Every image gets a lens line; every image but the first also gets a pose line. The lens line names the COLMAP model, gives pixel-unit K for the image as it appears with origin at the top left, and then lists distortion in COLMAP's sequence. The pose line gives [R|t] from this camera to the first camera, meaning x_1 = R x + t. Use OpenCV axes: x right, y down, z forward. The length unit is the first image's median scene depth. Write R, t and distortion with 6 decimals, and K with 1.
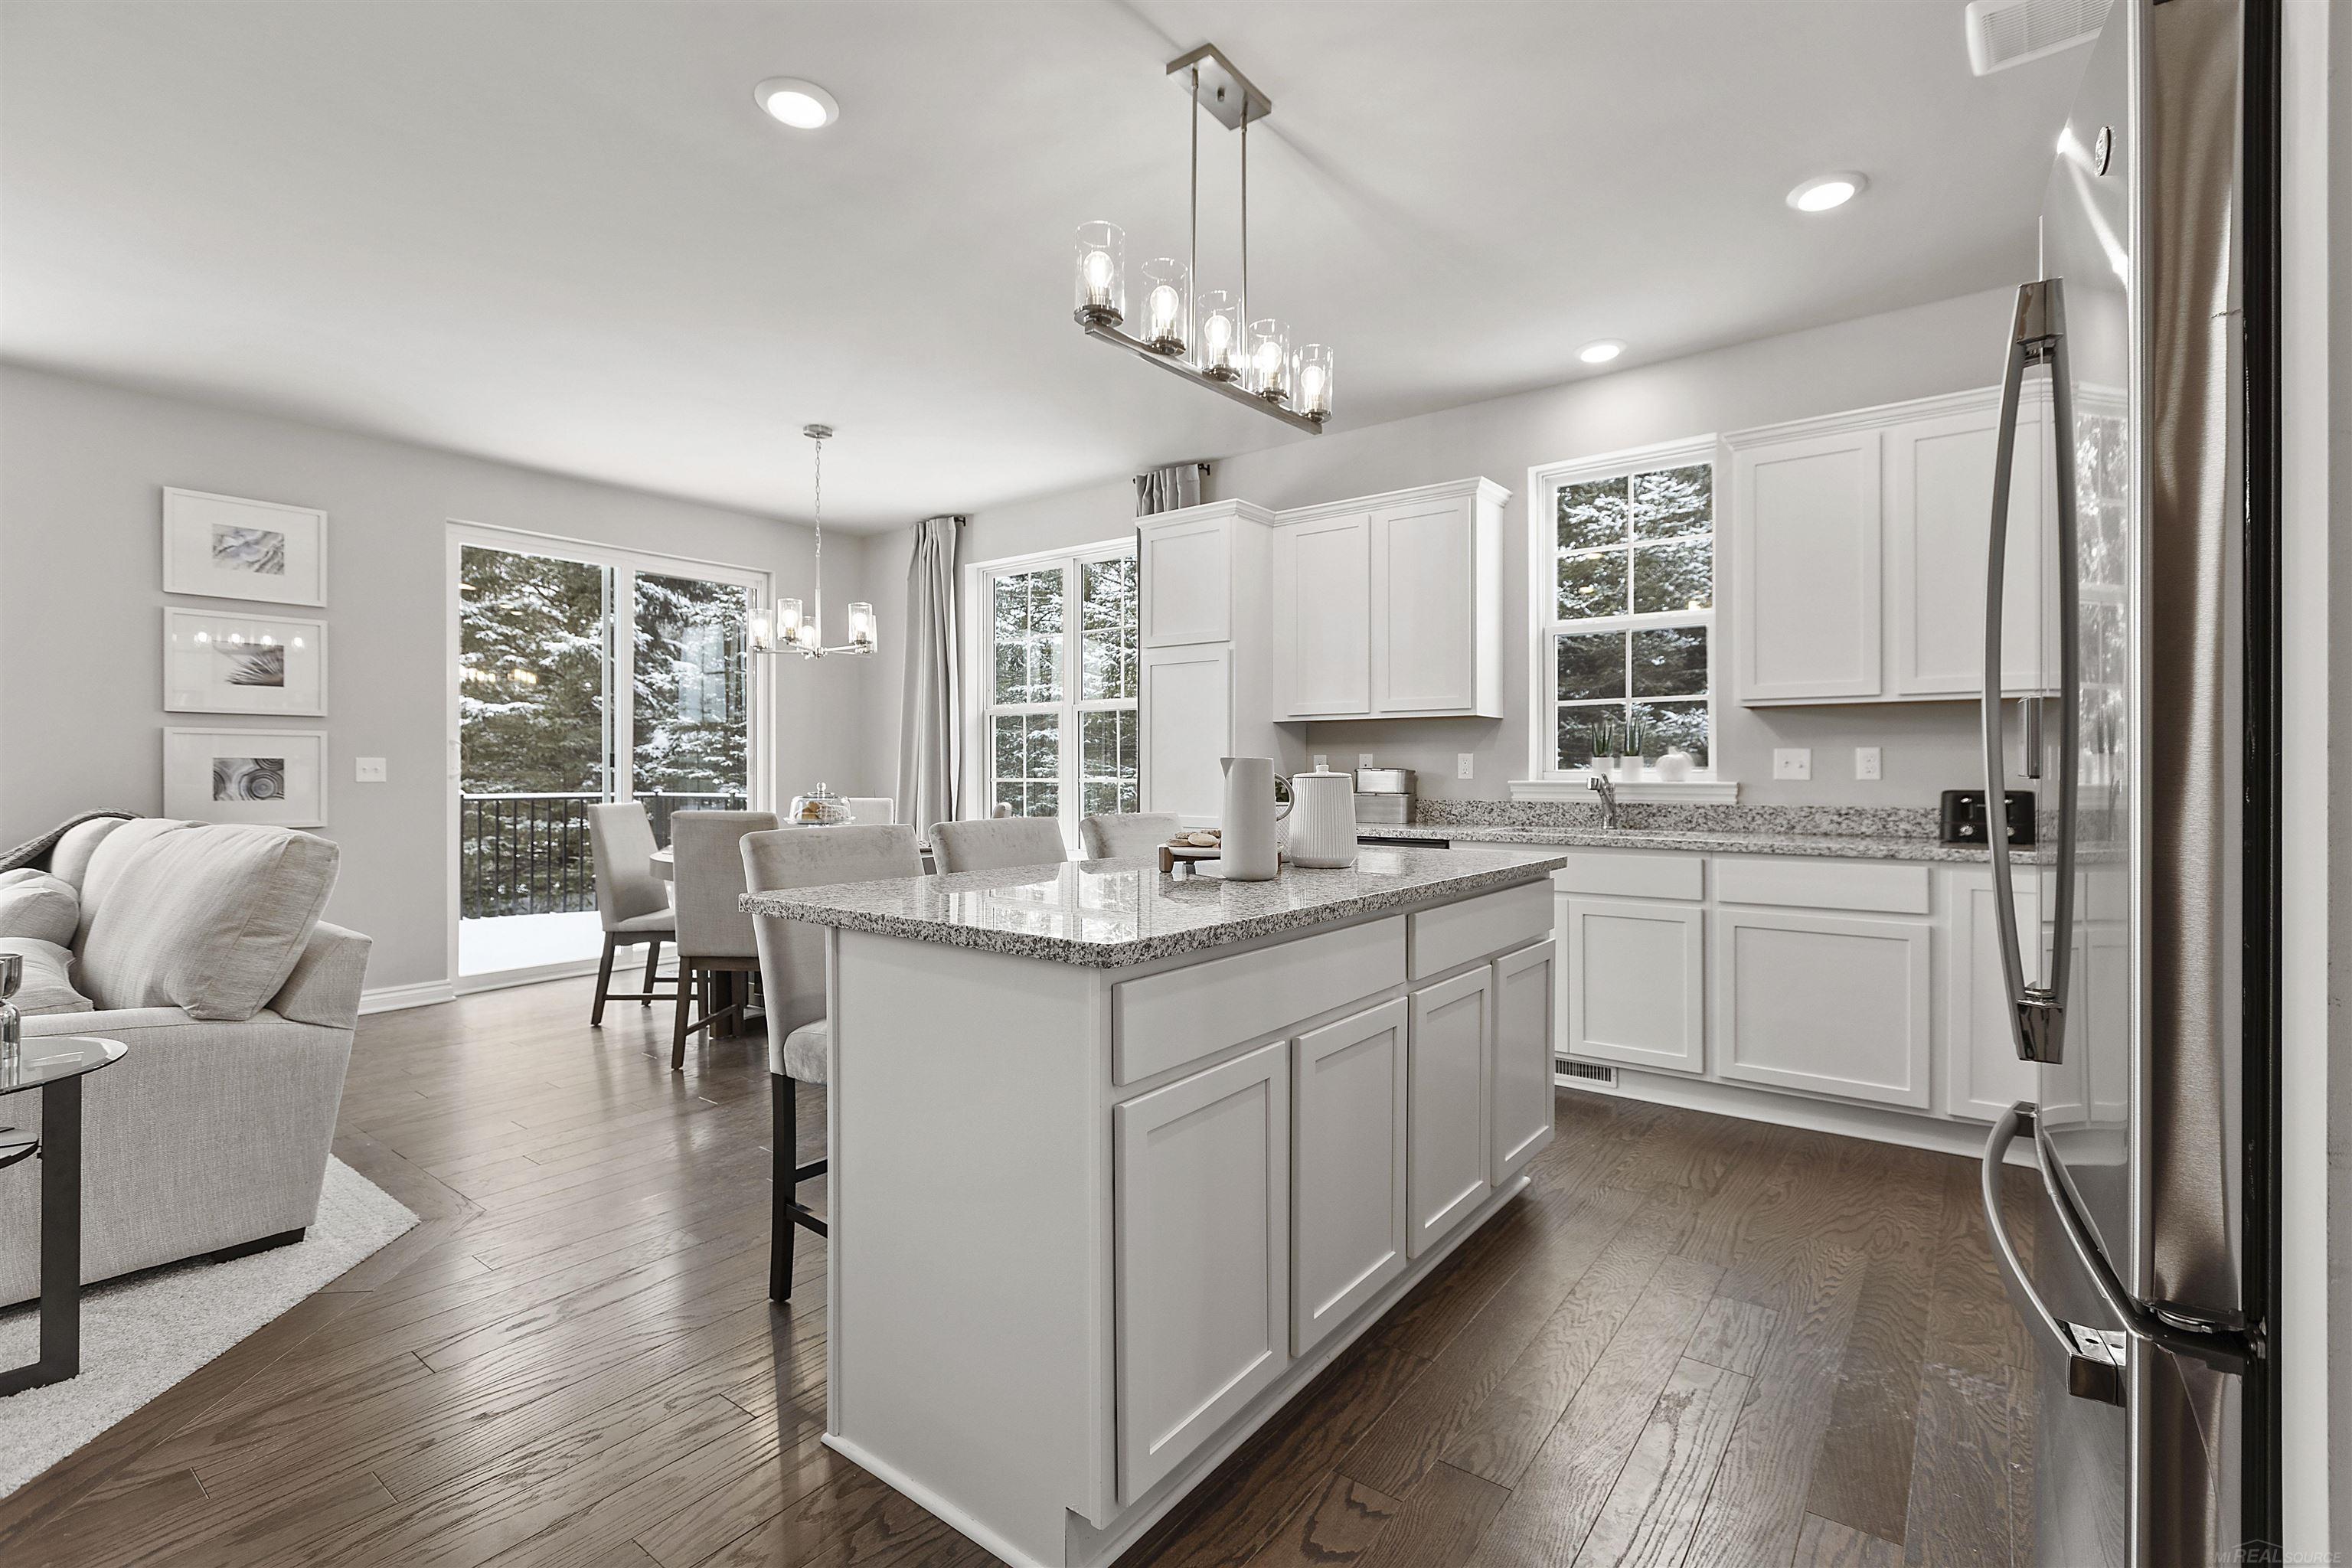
lens RADIAL K [[1052.4, 0, 1188.6], [0, 1052.4, 765.6], [0, 0, 1]] dist [0.003135, -0.000599]
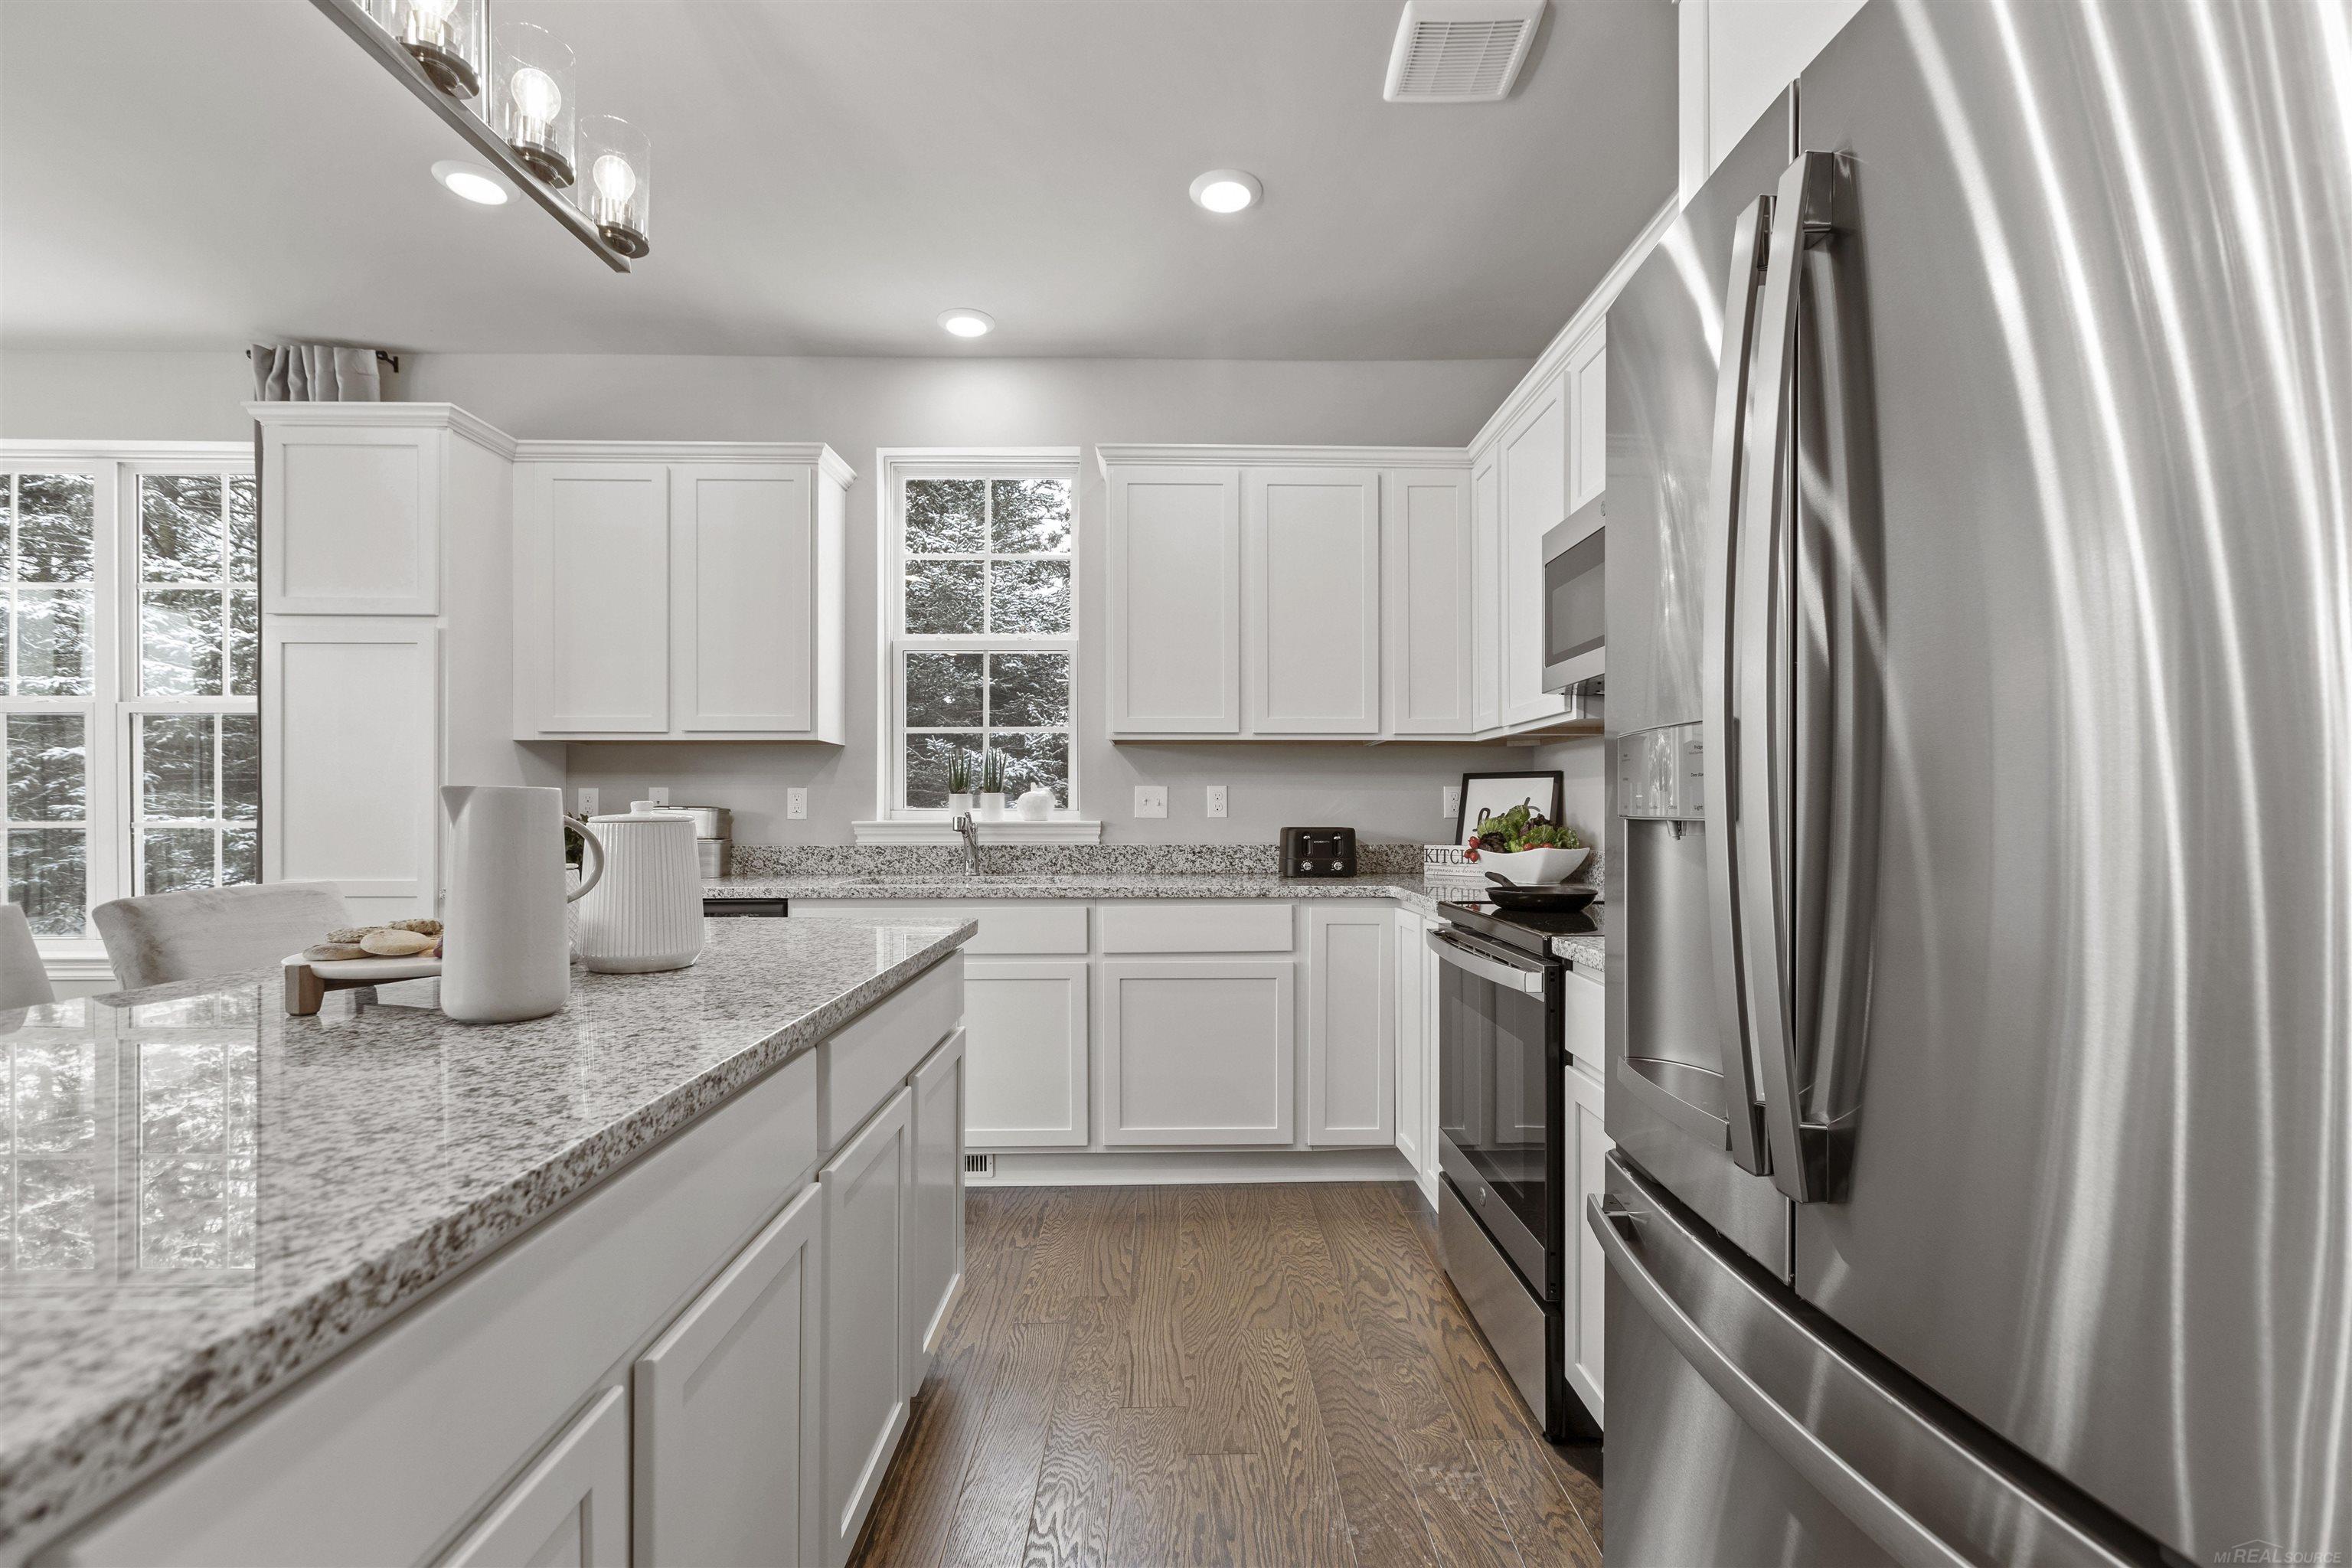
lens RADIAL K [[1052.4, 0, 1191.3], [0, 1052.4, 806.6], [0, 0, 1]] dist [0.003135, -0.000599]
pose [[0.784289, 0.000161, 0.620396, -0.000673], [-0.002215, 0.999994, 0.002541, 0.000198], [-0.620392, -0.003367, 0.784285, 0.181907]]
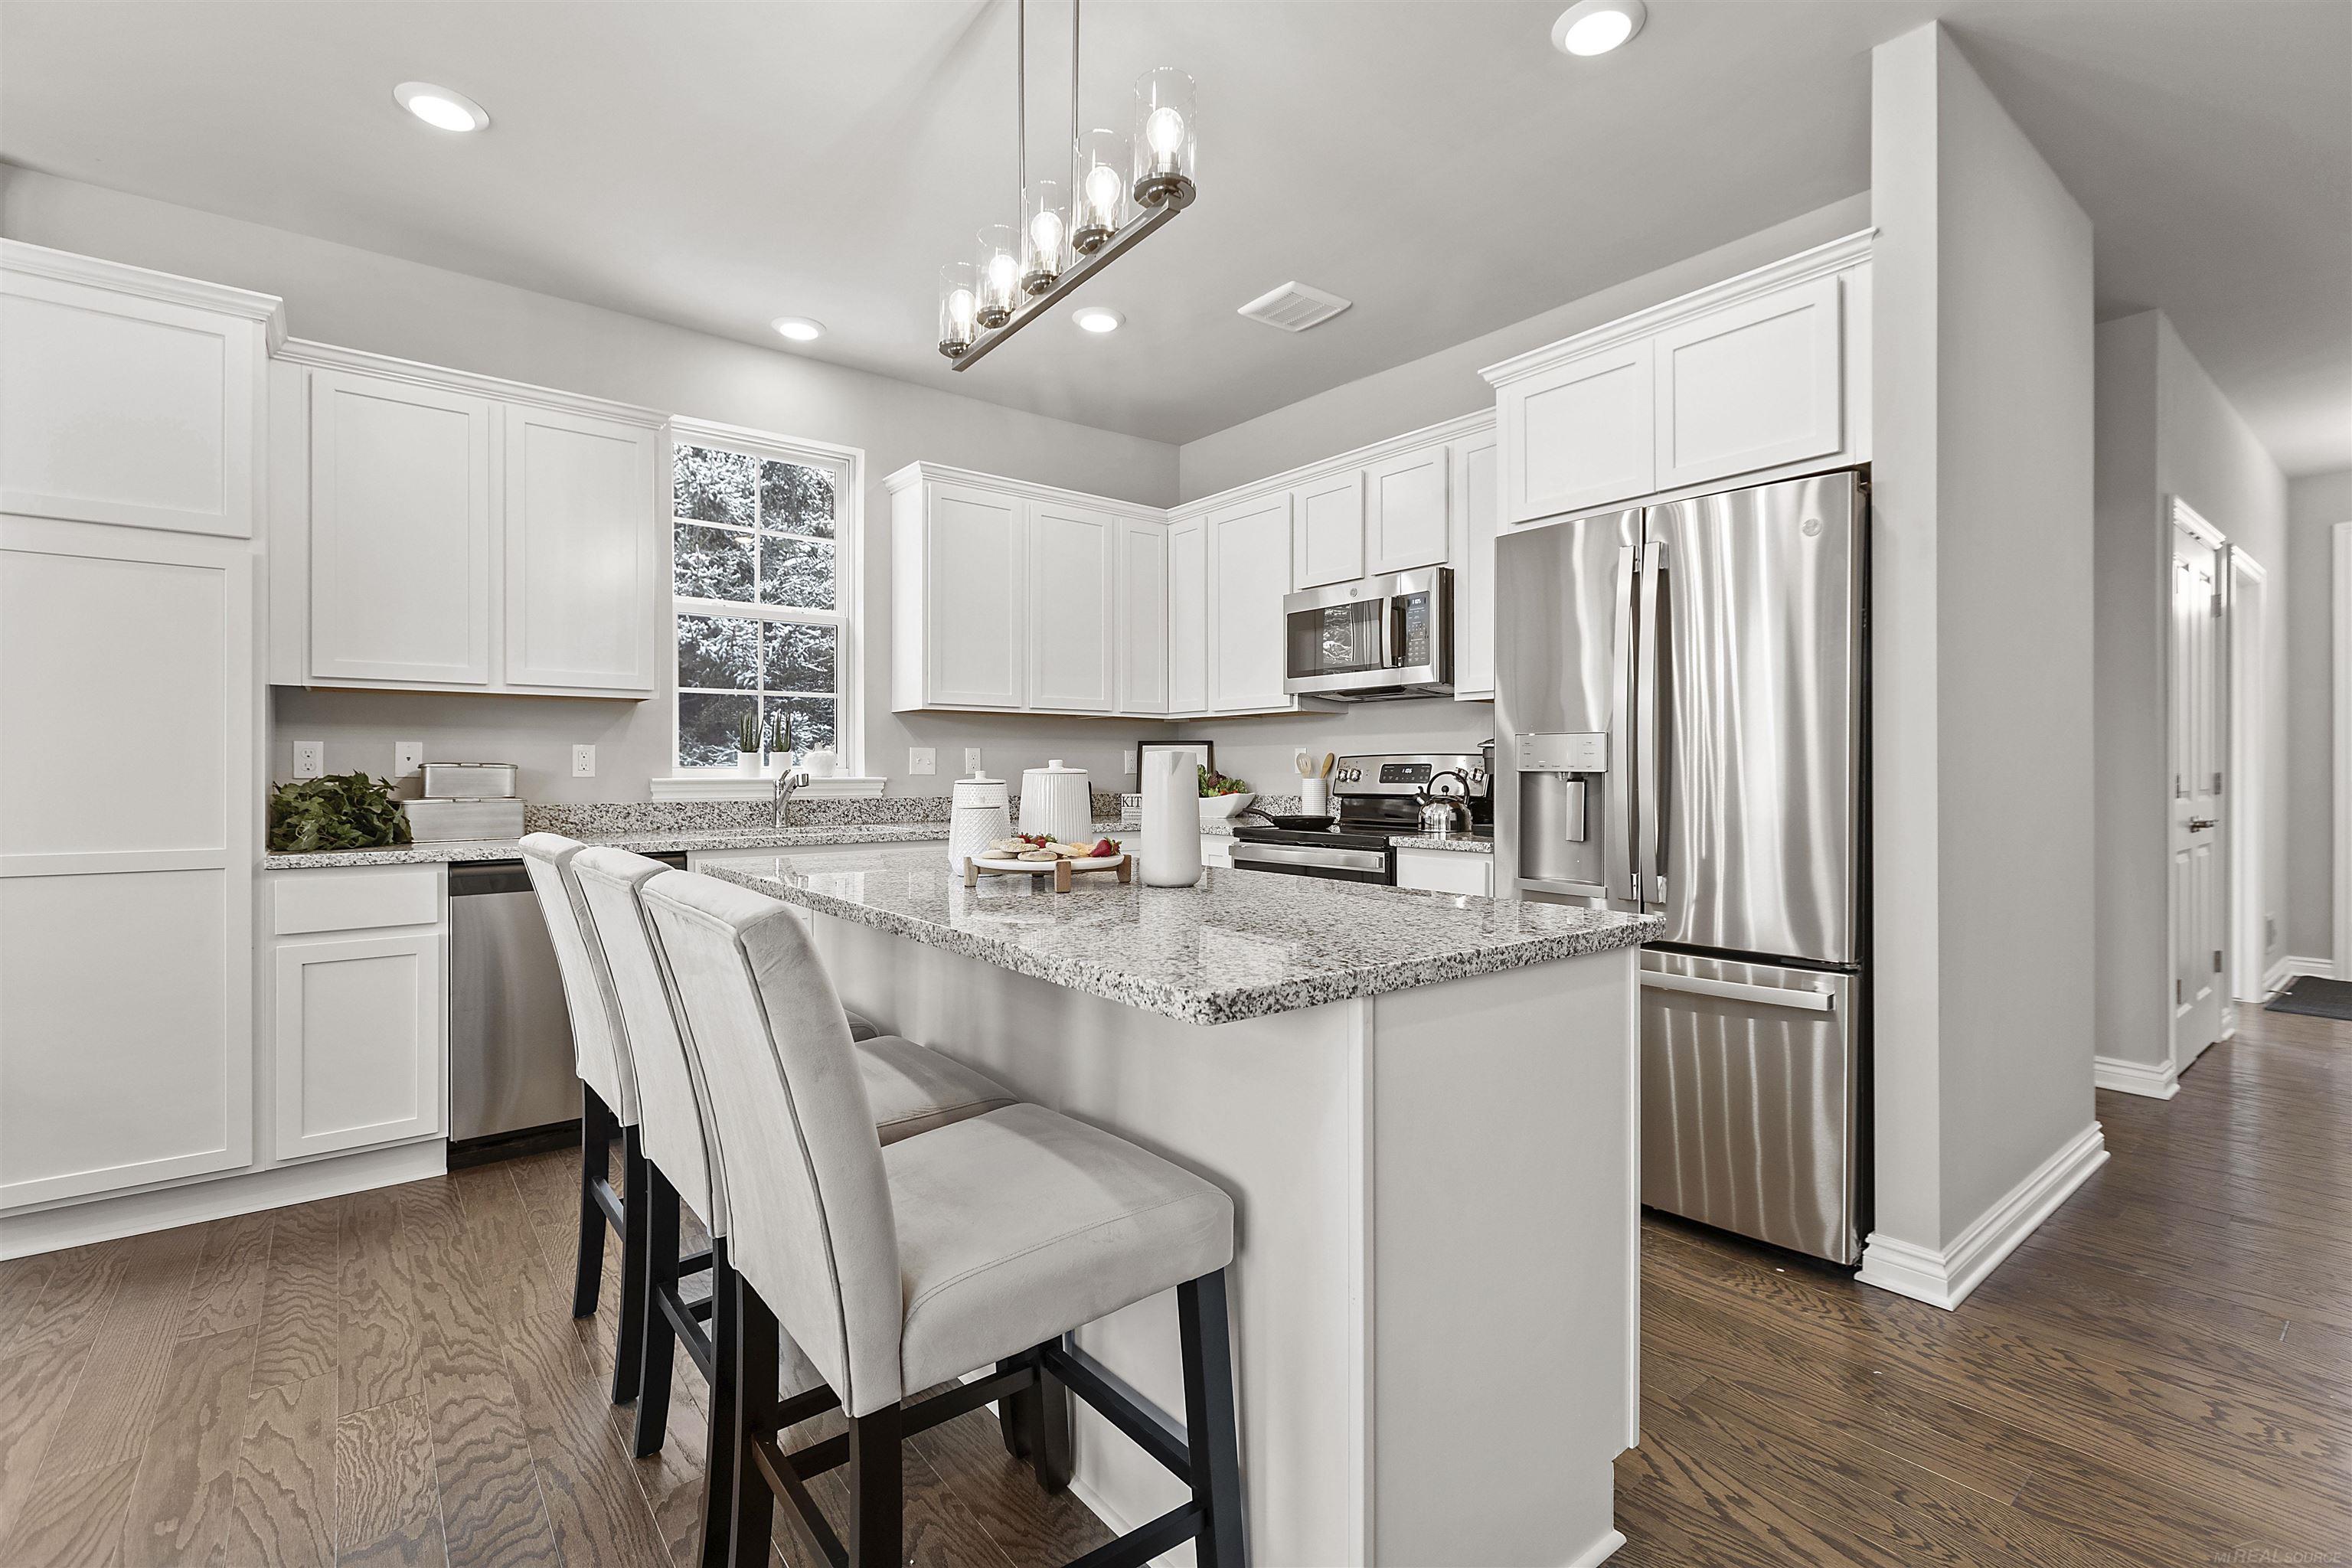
lens RADIAL K [[1052.4, 0, 1184.8], [0, 1052.4, 769.2], [0, 0, 1]] dist [0.003135, -0.000599]
pose [[0.241442, -0.000881, 0.970415, -0.401432], [-0.004629, 0.999987, 0.002060, 0.003098], [-0.970404, -0.004990, 0.241435, 0.375930]]
